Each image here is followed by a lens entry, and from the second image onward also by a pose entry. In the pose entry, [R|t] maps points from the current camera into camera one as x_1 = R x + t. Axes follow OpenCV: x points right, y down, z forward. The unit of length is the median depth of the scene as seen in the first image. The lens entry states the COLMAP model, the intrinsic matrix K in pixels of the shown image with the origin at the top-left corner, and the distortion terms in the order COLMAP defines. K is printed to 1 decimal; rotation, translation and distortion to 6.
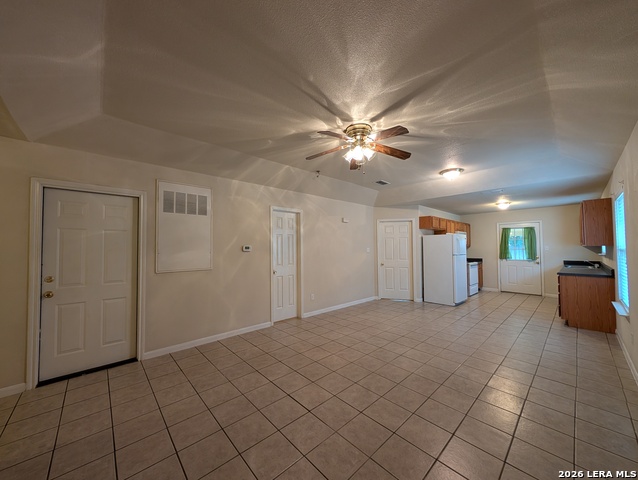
lens RADIAL K [[240.5, 0, 320.4], [0, 240.5, 240.3], [0, 0, 1]] dist [-0.000083, 0.000386]
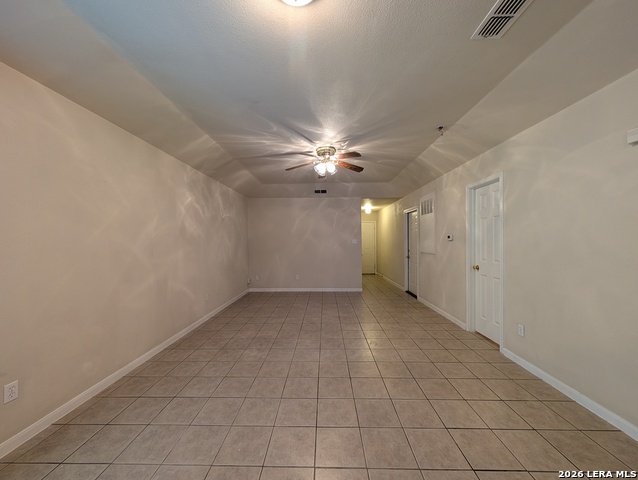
lens RADIAL K [[240.5, 0, 320.4], [0, 240.5, 240.3], [0, 0, 1]] dist [-0.000083, 0.000386]
pose [[-0.695641, 0.008919, -0.718335, 0.753302], [0.028630, 0.999473, -0.015317, 0.043096], [0.717819, -0.031221, -0.695529, 1.243012]]
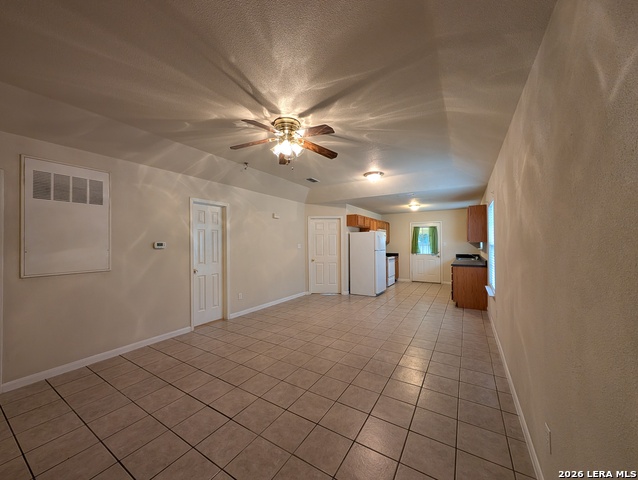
lens RADIAL K [[240.5, 0, 320.4], [0, 240.5, 240.3], [0, 0, 1]] dist [-0.000083, 0.000386]
pose [[0.962701, 0.002102, 0.270558, 0.016843], [-0.006281, 0.999874, 0.014583, -0.000027], [-0.270493, -0.015738, 0.962593, 0.007893]]
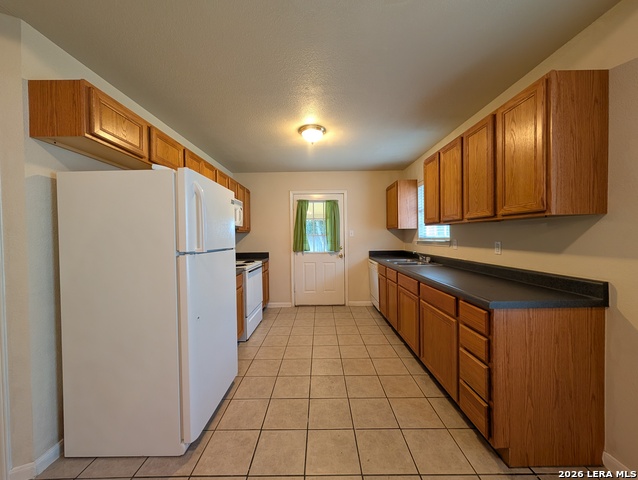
lens RADIAL K [[240.5, 0, 320.4], [0, 240.5, 240.3], [0, 0, 1]] dist [-0.000083, 0.000386]
pose [[0.680511, -0.015683, 0.732570, 0.636469], [-0.011637, 0.999413, 0.032206, 0.051049], [-0.732646, -0.030442, 0.679929, 0.979341]]
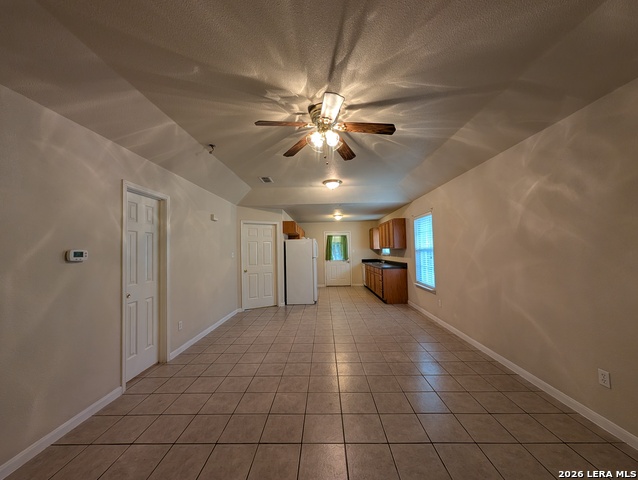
lens RADIAL K [[240.5, 0, 320.4], [0, 240.5, 240.3], [0, 0, 1]] dist [-0.000083, 0.000386]
pose [[0.694631, 0.020834, 0.719064, -0.298175], [-0.002917, 0.999654, -0.026146, 0.013072], [-0.719360, 0.016064, 0.694451, 0.277690]]
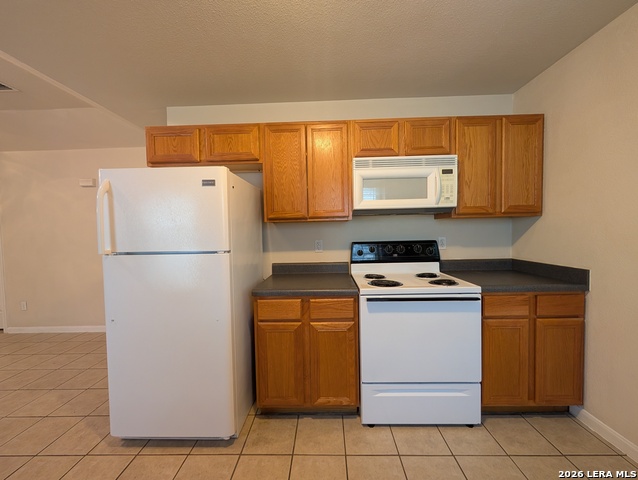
lens RADIAL K [[240.5, 0, 320.4], [0, 240.5, 240.3], [0, 0, 1]] dist [-0.000083, 0.000386]
pose [[0.713872, 0.011318, -0.700185, 1.209144], [0.038958, 0.997679, 0.055846, 0.057599], [0.699192, -0.067145, 0.711774, 1.309878]]
